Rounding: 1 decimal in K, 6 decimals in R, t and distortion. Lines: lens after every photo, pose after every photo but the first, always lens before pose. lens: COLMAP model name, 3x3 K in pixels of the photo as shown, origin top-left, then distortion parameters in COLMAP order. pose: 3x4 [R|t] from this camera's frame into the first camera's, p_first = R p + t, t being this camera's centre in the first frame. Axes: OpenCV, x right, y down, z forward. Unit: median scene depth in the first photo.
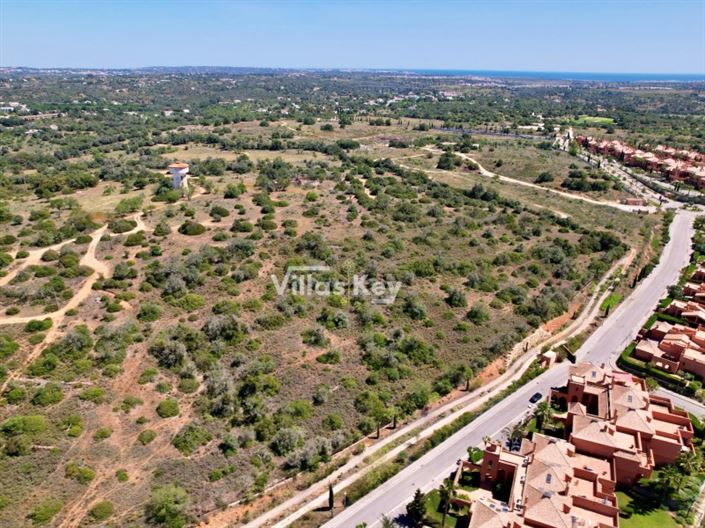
lens RADIAL K [[504.5, 0, 351.8], [0, 504.5, 267.3], [0, 0, 1]] dist [-0.081149, 0.072993]
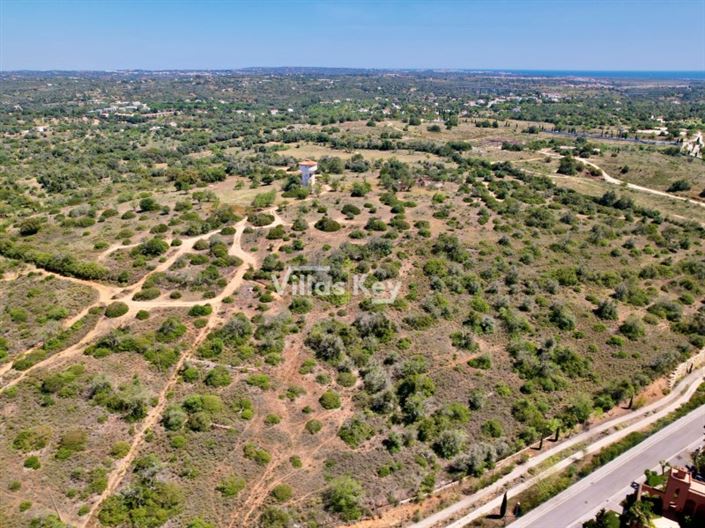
lens RADIAL K [[504.5, 0, 353.1], [0, 504.5, 270.0], [0, 0, 1]] dist [-0.081149, 0.072993]
pose [[0.985753, 0.055547, -0.158763, -0.132941], [-0.054920, 0.998456, 0.008332, 0.003955], [0.158980, 0.000506, 0.987282, -0.008177]]
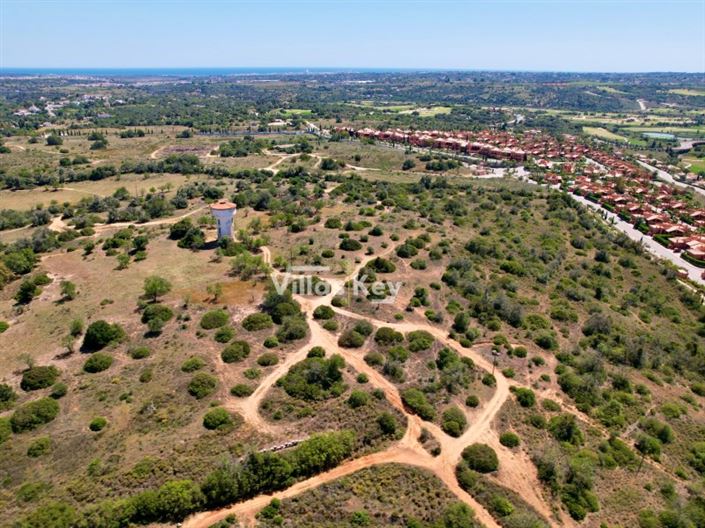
lens RADIAL K [[504.5, 0, 352.6], [0, 504.5, 267.5], [0, 0, 1]] dist [-0.081149, 0.072993]
pose [[0.724681, -0.260485, 0.637953, -1.219233], [0.255290, 0.961409, 0.102561, -0.234220], [-0.640050, 0.088539, 0.763215, 0.471751]]
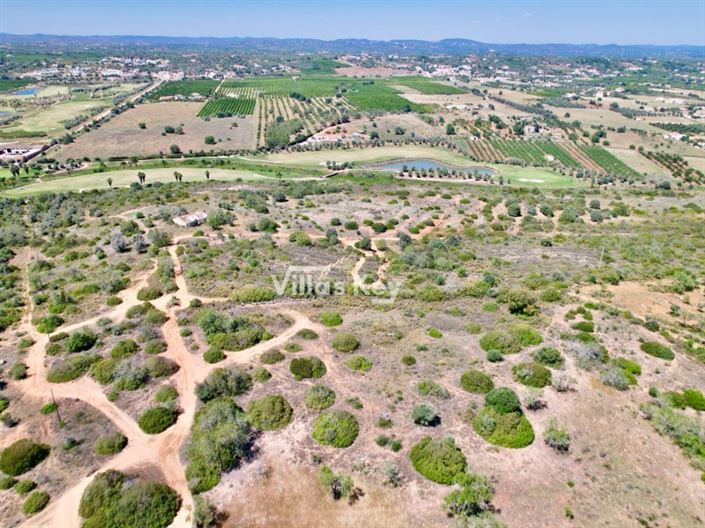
lens RADIAL K [[504.5, 0, 349.9], [0, 504.5, 269.5], [0, 0, 1]] dist [-0.081149, 0.072993]
pose [[-0.846854, 0.200848, -0.492442, -0.611665], [-0.218104, 0.713338, 0.666017, -0.613175], [0.485046, 0.671423, -0.560287, 1.553021]]
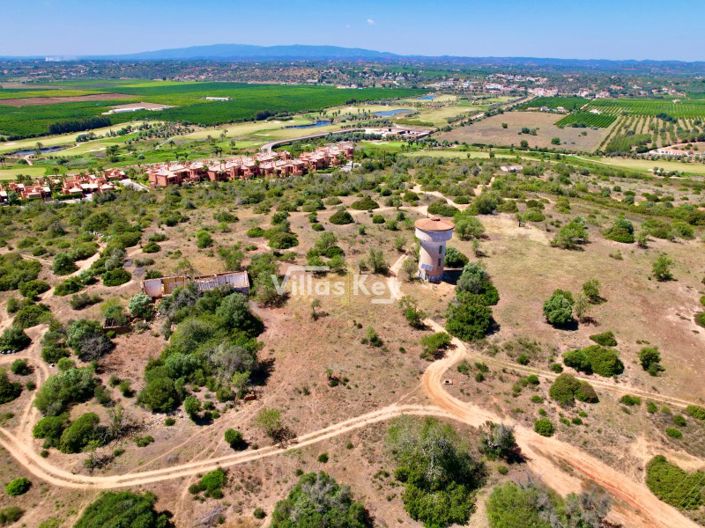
lens RADIAL K [[504.5, 0, 351.0], [0, 504.5, 268.5], [0, 0, 1]] dist [-0.081149, 0.072993]
pose [[-0.991410, -0.068888, 0.111176, -0.540888], [0.028983, 0.713193, 0.700368, -0.886525], [-0.127537, 0.697575, -0.705070, 2.352187]]
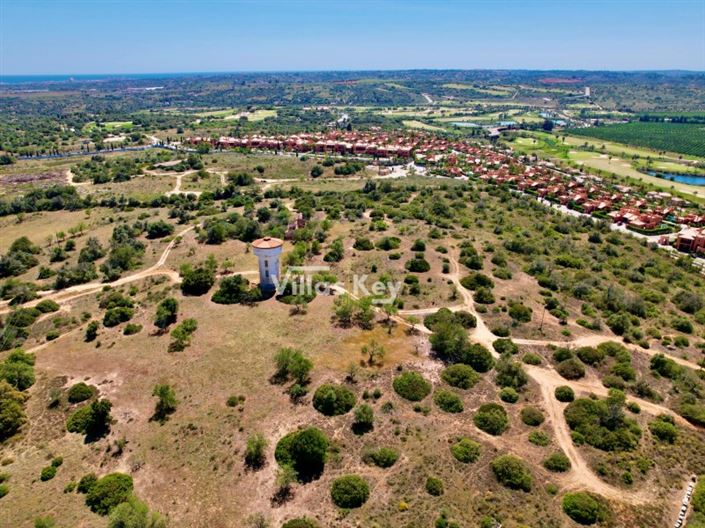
lens RADIAL K [[504.5, 0, 351.1], [0, 504.5, 268.0], [0, 0, 1]] dist [-0.081149, 0.072993]
pose [[0.382969, -0.352666, 0.853792, -1.441771], [0.353158, 0.909942, 0.217450, -0.462609], [-0.853589, 0.218247, 0.473027, 1.039499]]
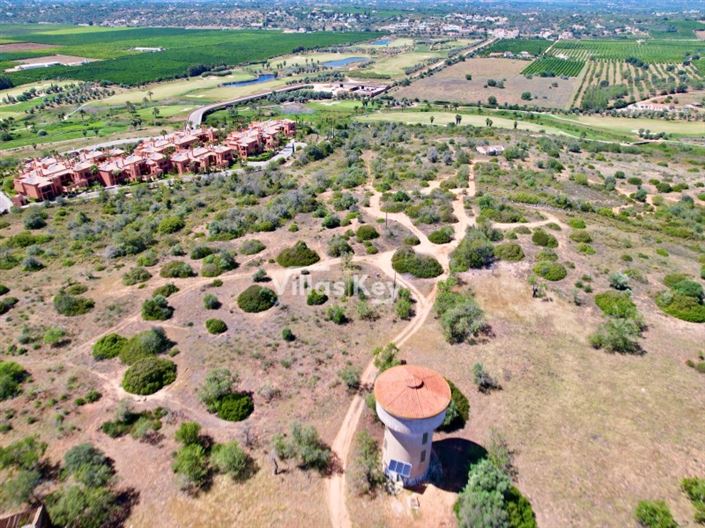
lens RADIAL K [[504.5, 0, 350.0], [0, 504.5, 267.7], [0, 0, 1]] dist [-0.081149, 0.072993]
pose [[-0.999039, -0.030932, 0.031067, -0.537159], [0.004265, 0.636715, 0.771088, -0.744631], [-0.043632, 0.770479, -0.635971, 1.880204]]
